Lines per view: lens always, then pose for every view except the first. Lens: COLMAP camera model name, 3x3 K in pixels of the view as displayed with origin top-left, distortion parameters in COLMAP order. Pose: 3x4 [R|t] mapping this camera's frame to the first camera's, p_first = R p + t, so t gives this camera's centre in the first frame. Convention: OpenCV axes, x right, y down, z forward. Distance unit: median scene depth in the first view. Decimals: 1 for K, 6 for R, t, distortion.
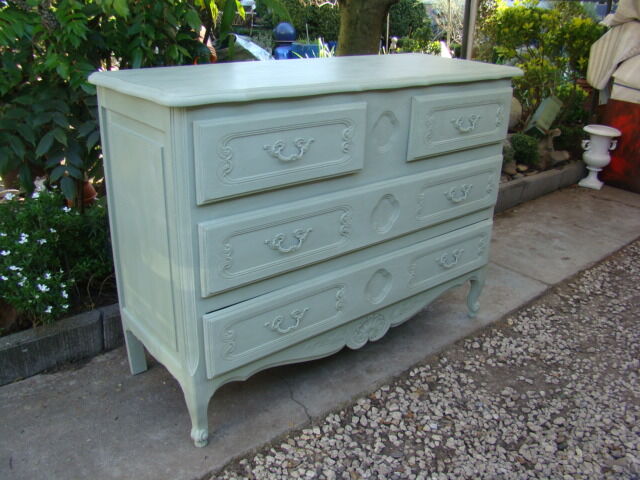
lens RADIAL K [[593.3, 0, 320.3], [0, 593.3, 247.3], [0, 0, 1]] dist [-0.165978, 0.129431]
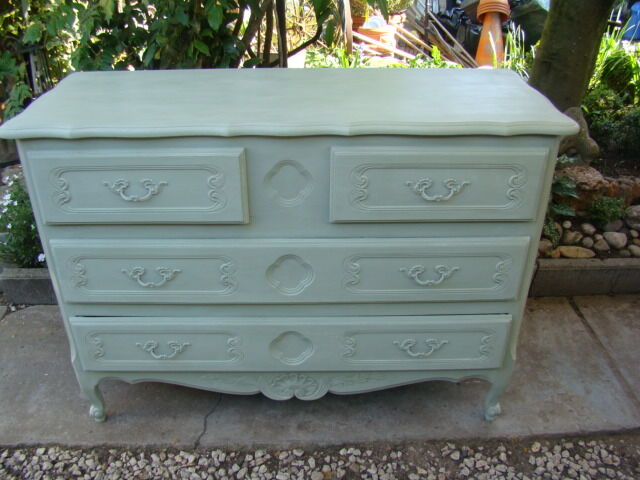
lens RADIAL K [[591.8, 0, 320.0], [0, 591.8, 240.0], [0, 0, 1]] dist [-0.170104, 0.097853]
pose [[0.781210, 0.287795, -0.553971, 0.570192], [-0.227722, 0.957621, 0.176364, -0.251760], [0.581252, -0.011626, 0.813641, 0.319592]]
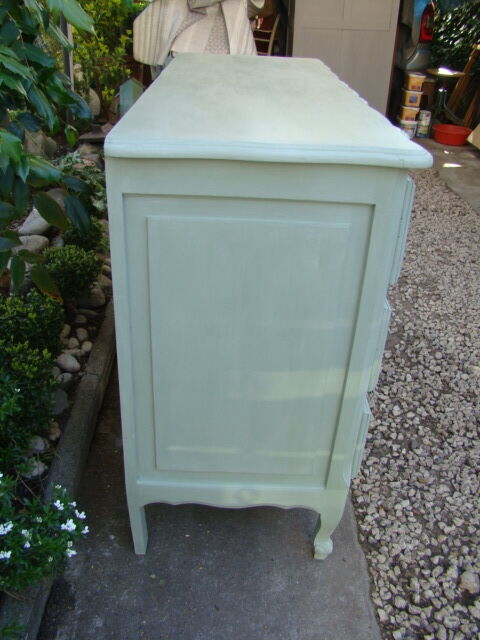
lens RADIAL K [[591.8, 0, 240.0], [0, 591.8, 320.0], [0, 0, 1]] dist [-0.170104, 0.097853]
pose [[0.638017, -0.388809, 0.664652, -0.638030], [0.280148, 0.921213, 0.269971, -0.215668], [-0.717253, 0.013955, 0.696673, 0.442081]]
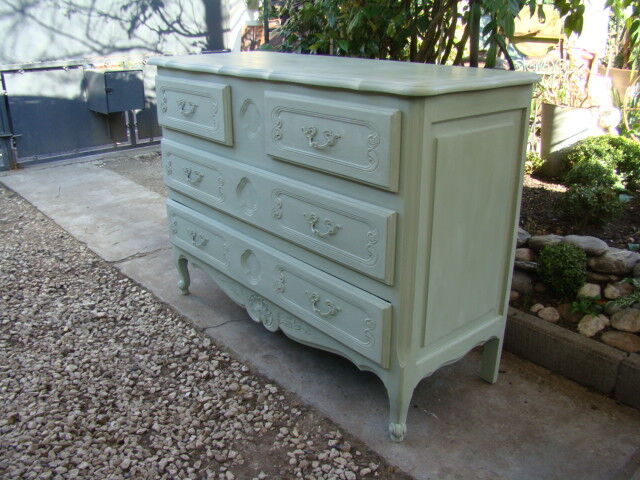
lens RADIAL K [[591.8, 0, 320.0], [0, 591.8, 240.0], [0, 0, 1]] dist [-0.170104, 0.097853]
pose [[0.015388, 0.330811, -0.943571, 1.076880], [-0.389977, 0.870934, 0.298985, -0.337739], [0.920696, 0.363371, 0.142411, 0.950709]]
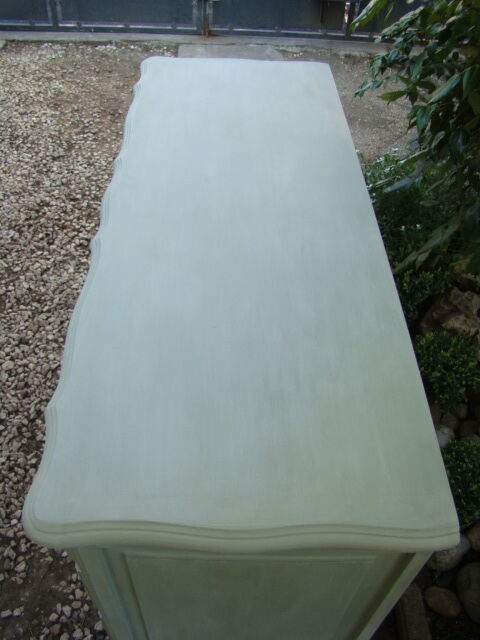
lens RADIAL K [[591.8, 0, 240.0], [0, 591.8, 320.0], [0, 0, 1]] dist [-0.170104, 0.097853]
pose [[-0.617985, 0.517794, -0.591594, 0.448121], [-0.365868, 0.476624, 0.799356, -0.720616], [0.695870, 0.710435, -0.105102, 1.128310]]
